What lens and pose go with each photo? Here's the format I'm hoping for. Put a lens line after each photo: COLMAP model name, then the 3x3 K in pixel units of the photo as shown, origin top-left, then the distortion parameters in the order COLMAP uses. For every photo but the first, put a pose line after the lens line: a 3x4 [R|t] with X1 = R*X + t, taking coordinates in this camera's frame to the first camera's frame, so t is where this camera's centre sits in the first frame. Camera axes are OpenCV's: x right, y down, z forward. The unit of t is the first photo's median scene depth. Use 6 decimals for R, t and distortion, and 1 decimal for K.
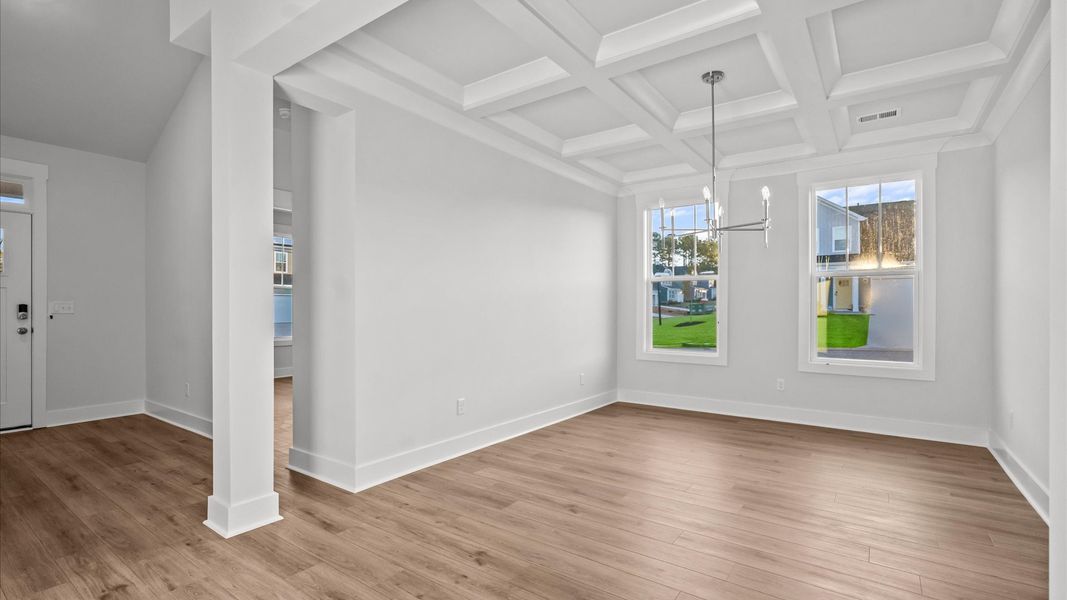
lens RADIAL K [[487.5, 0, 529.4], [0, 487.5, 304.8], [0, 0, 1]] dist [0.004050, 0.000682]
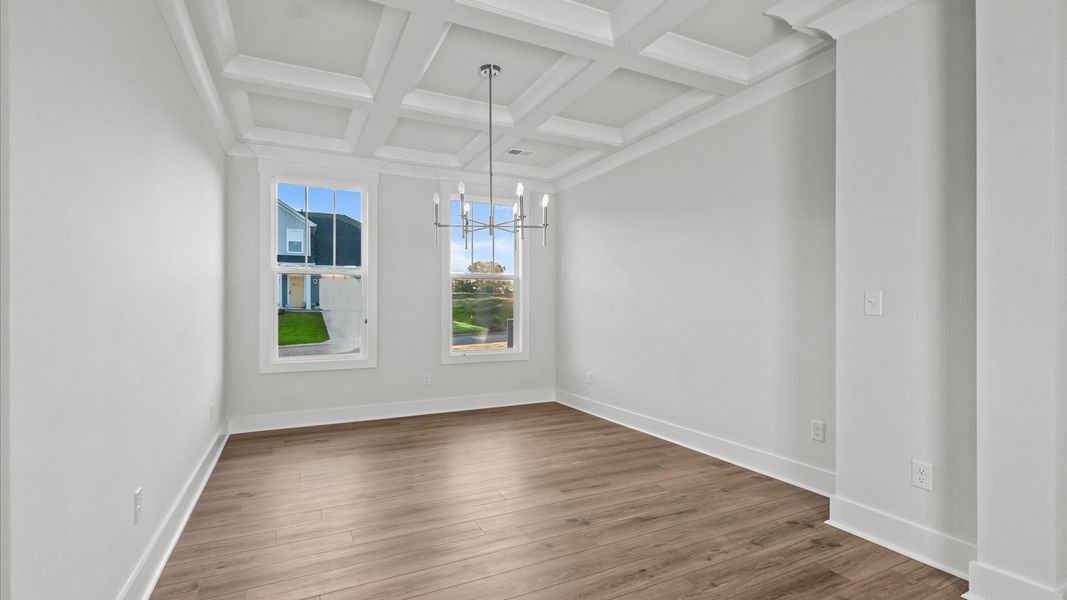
lens RADIAL K [[487.5, 0, 536.0], [0, 487.5, 292.5], [0, 0, 1]] dist [0.004050, 0.000682]
pose [[0.465013, 0.021637, 0.885039, -0.281538], [-0.001452, 0.999719, -0.023678, 0.003253], [-0.885303, 0.009726, 0.464914, 0.288392]]
